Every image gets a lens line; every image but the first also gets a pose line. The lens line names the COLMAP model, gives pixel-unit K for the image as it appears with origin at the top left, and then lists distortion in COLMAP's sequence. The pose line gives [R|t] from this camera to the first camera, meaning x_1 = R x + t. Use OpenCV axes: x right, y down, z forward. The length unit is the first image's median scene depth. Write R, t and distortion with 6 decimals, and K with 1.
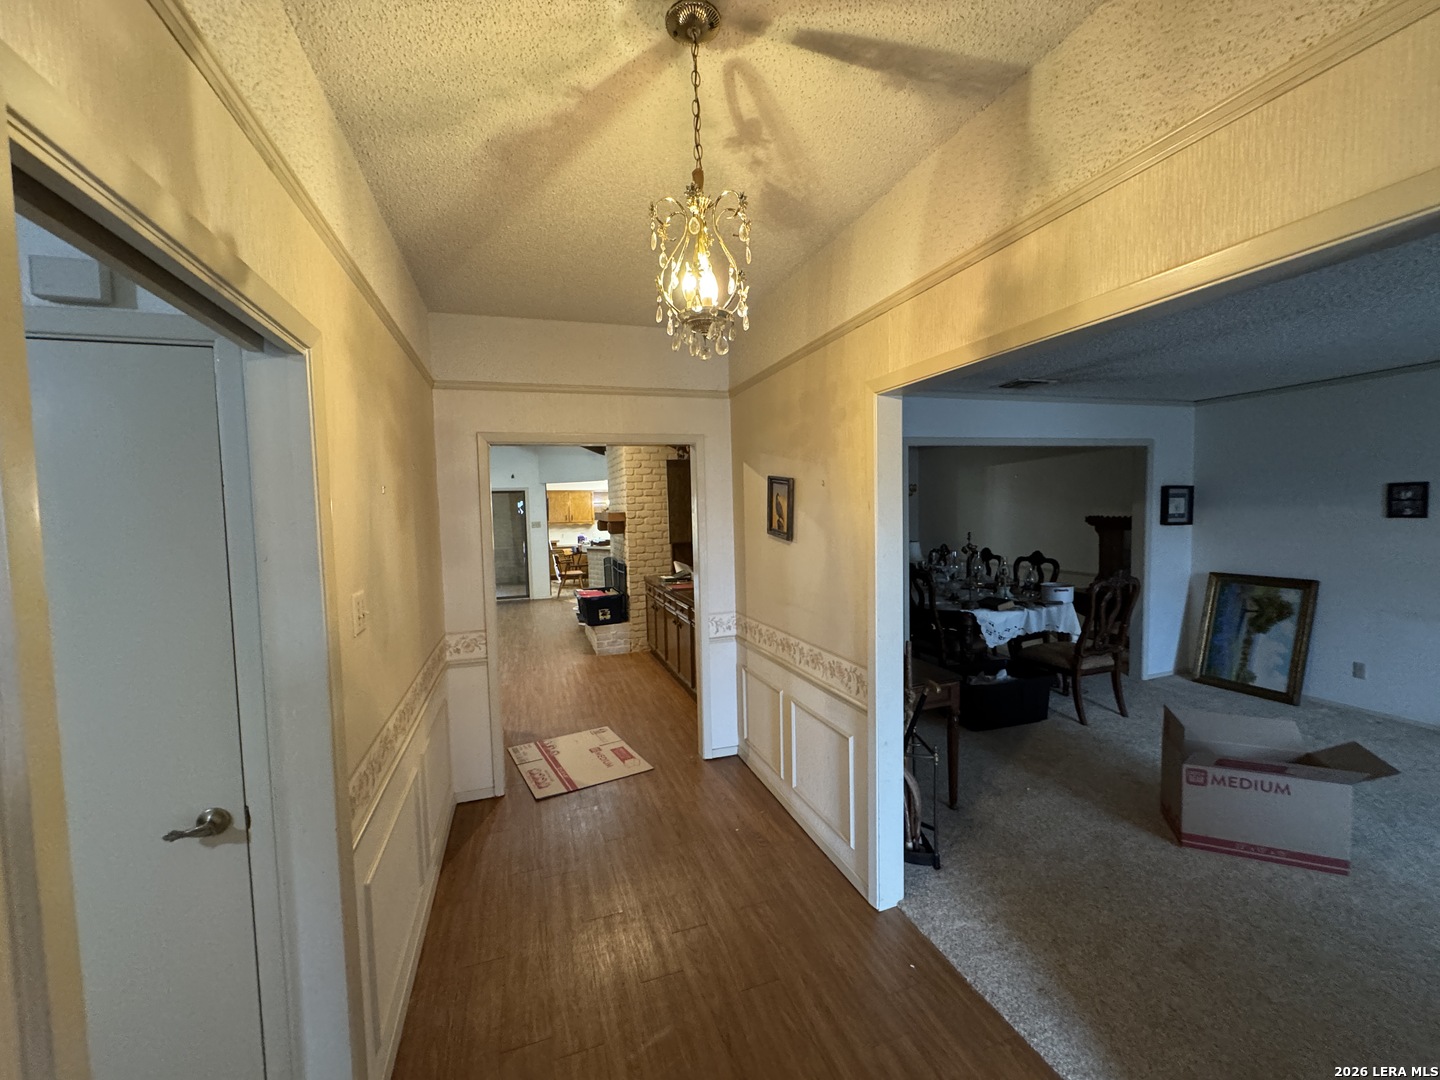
lens RADIAL K [[575.5, 0, 712.9], [0, 575.5, 543.9], [0, 0, 1]] dist [-0.001002, -0.000030]
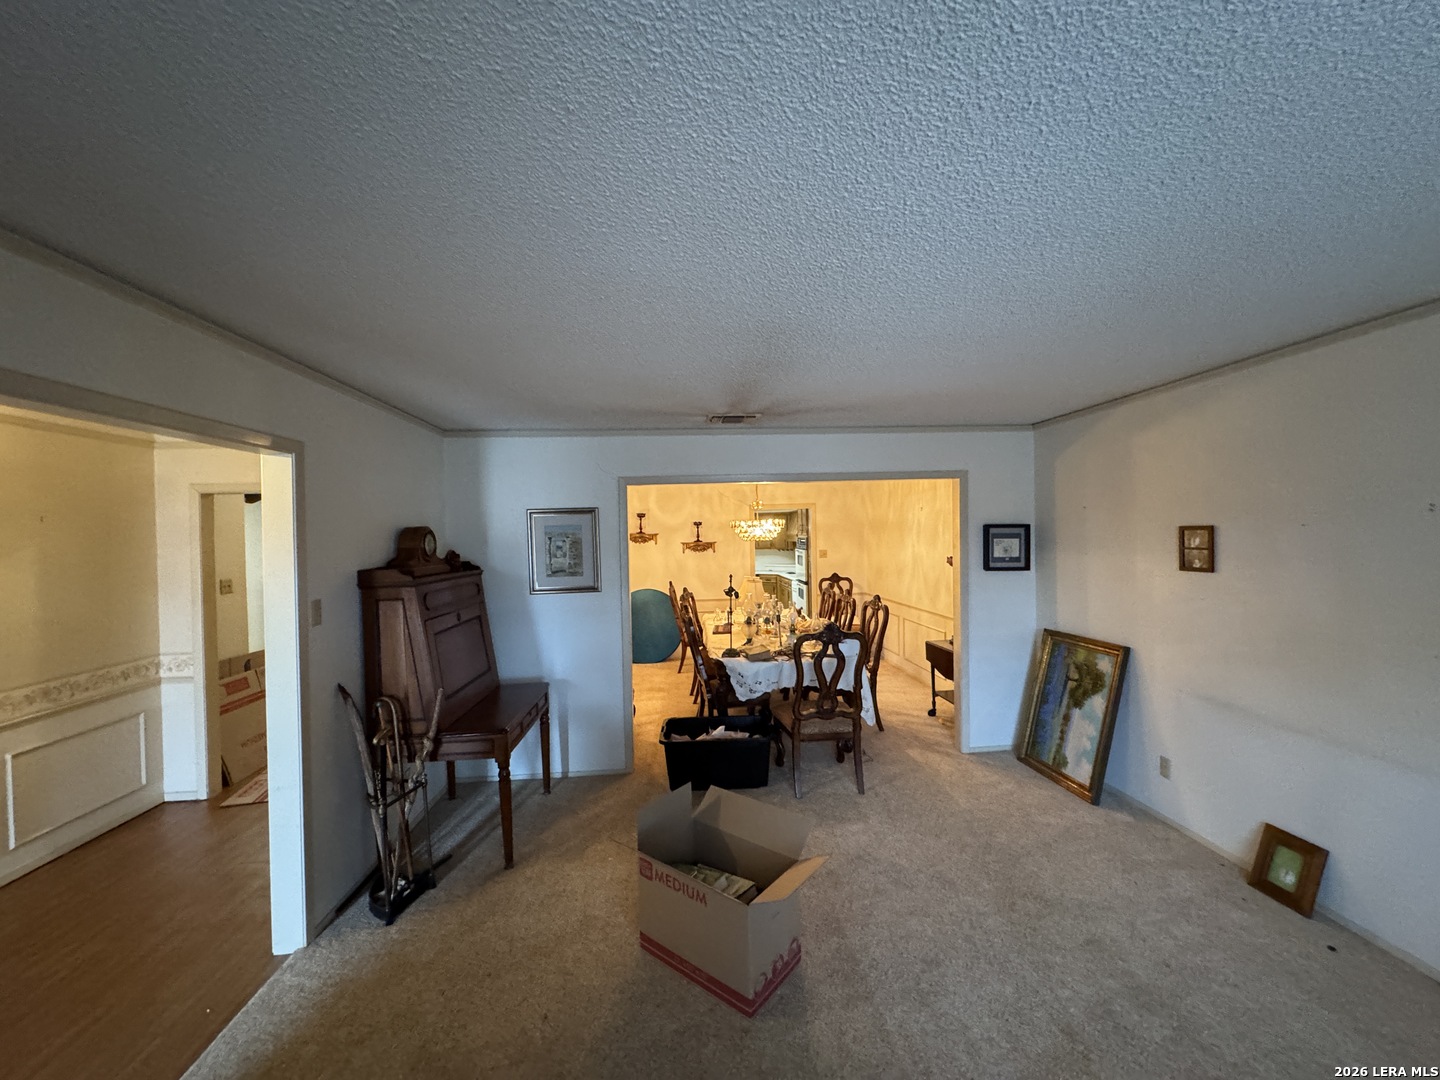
lens RADIAL K [[575.5, 0, 718.4], [0, 575.5, 540.6], [0, 0, 1]] dist [-0.001002, -0.000030]
pose [[0.972184, 0.010231, -0.233996, 0.651643], [-0.021884, 0.998643, -0.047256, -0.030407], [0.233195, 0.051062, 0.971088, 0.087971]]
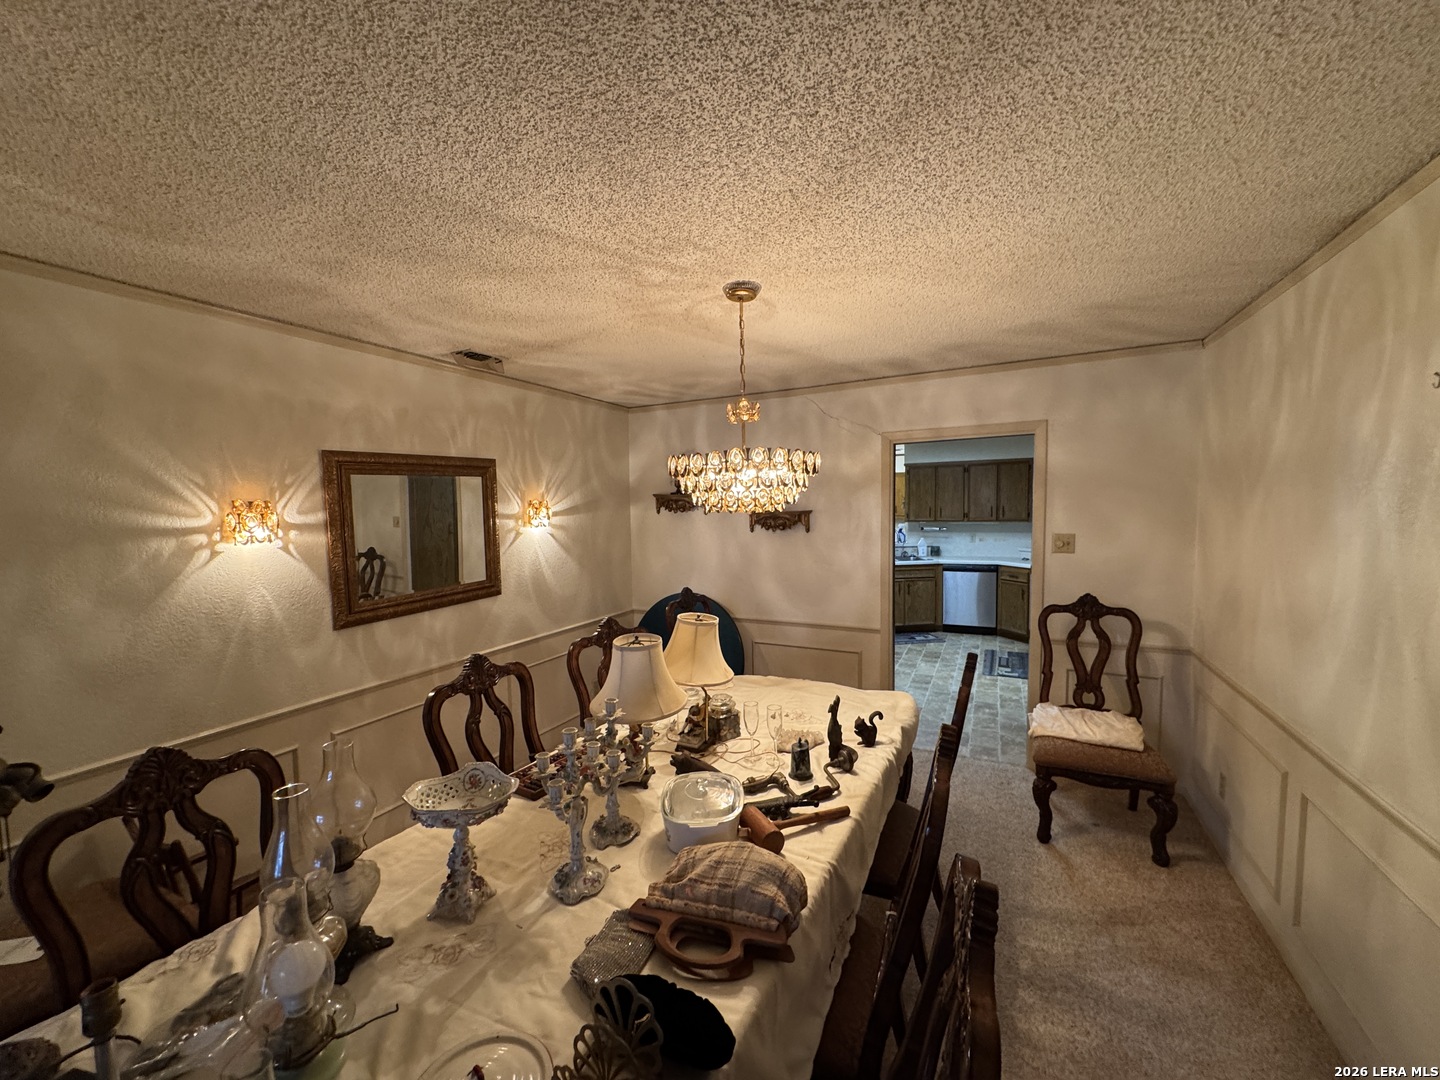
lens RADIAL K [[575.5, 0, 723.0], [0, 575.5, 536.0], [0, 0, 1]] dist [-0.001002, -0.000030]
pose [[0.715265, 0.055093, -0.696678, 0.745680], [-0.048522, 0.998397, 0.029136, -0.089088], [0.697167, 0.012964, 0.716792, 1.045418]]
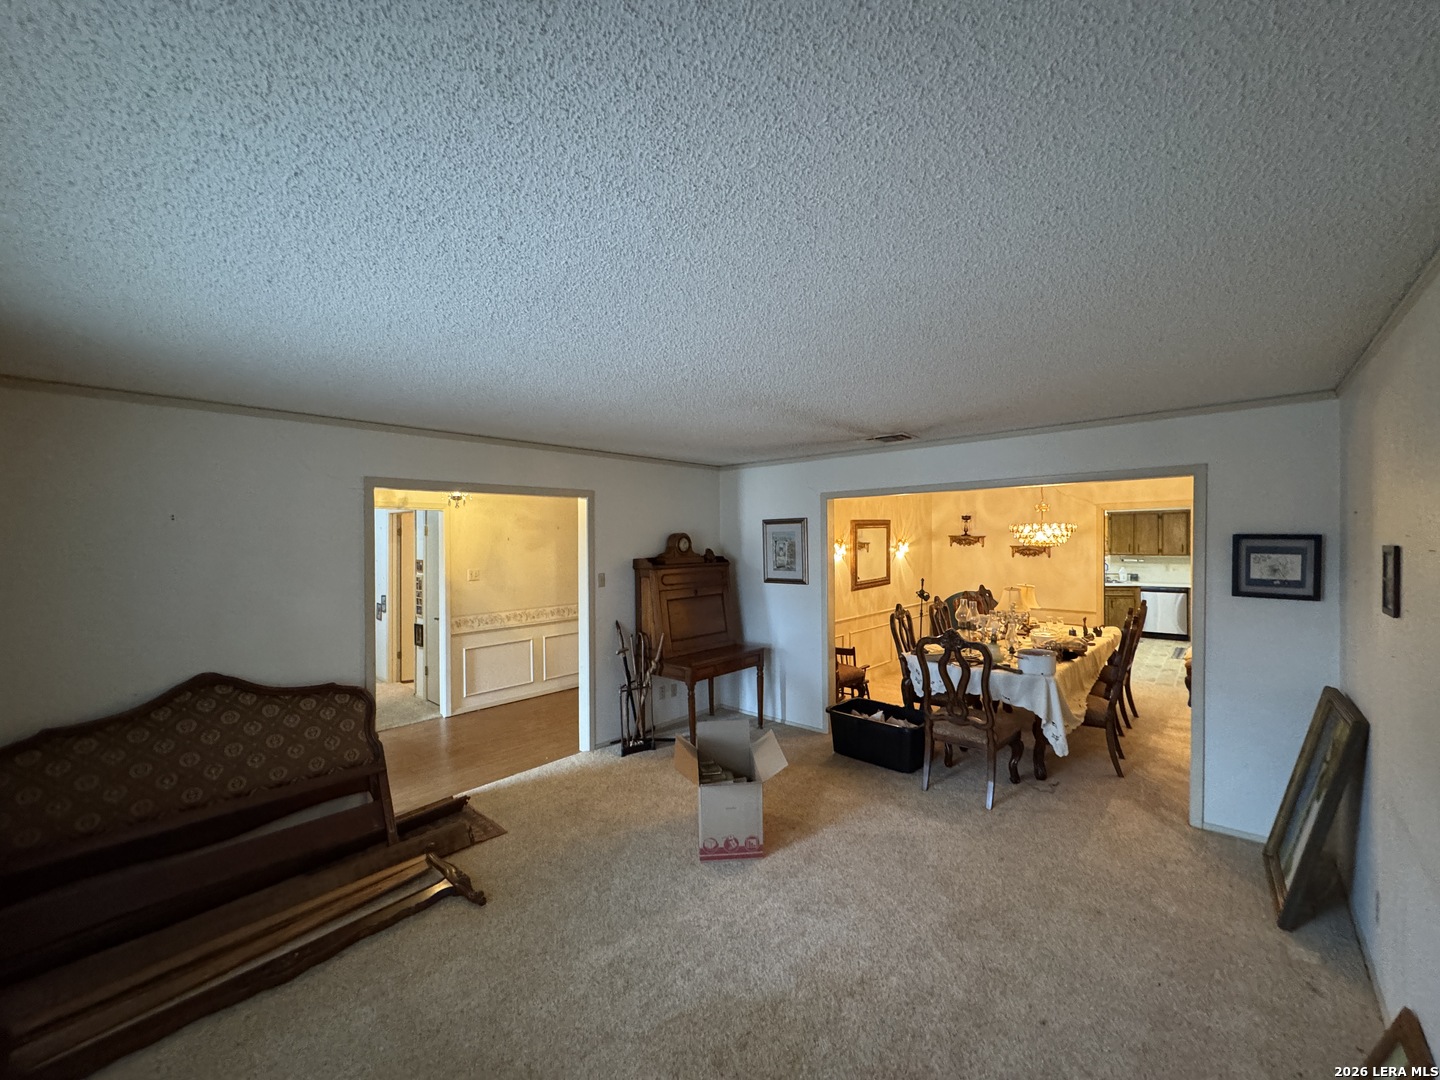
lens RADIAL K [[575.5, 0, 716.4], [0, 575.5, 538.4], [0, 0, 1]] dist [-0.001002, -0.000030]
pose [[0.491184, 0.024989, -0.870697, 1.149237], [-0.063095, 0.997983, -0.006951, -0.060177], [0.868768, 0.058351, 0.491770, 0.198959]]
